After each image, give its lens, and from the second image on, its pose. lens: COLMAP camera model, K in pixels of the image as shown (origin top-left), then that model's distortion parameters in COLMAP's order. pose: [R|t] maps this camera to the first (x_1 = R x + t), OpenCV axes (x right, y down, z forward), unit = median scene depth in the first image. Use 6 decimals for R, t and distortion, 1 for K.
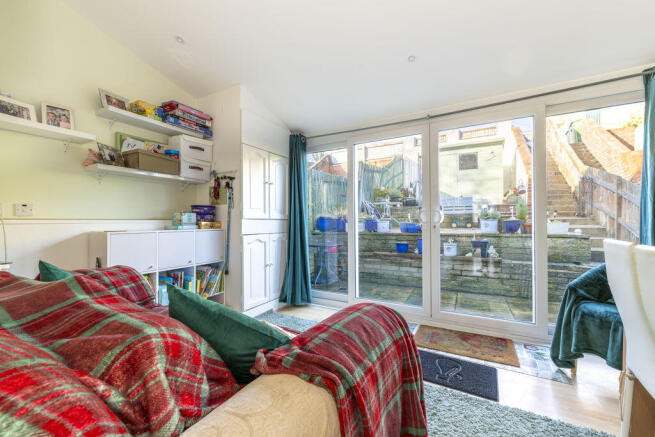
lens RADIAL K [[267.0, 0, 332.0], [0, 267.0, 220.9], [0, 0, 1]] dist [0.001031, -0.000142]
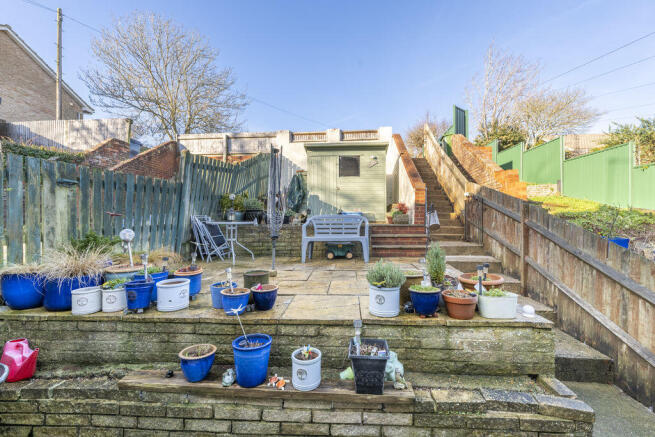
lens RADIAL K [[267.0, 0, 329.8], [0, 267.0, 219.0], [0, 0, 1]] dist [0.001031, -0.000142]
pose [[0.923191, 0.006752, 0.384283, 0.252242], [-0.004723, 0.999969, -0.006222, -0.100795], [-0.384313, 0.003929, 0.923195, 0.481917]]
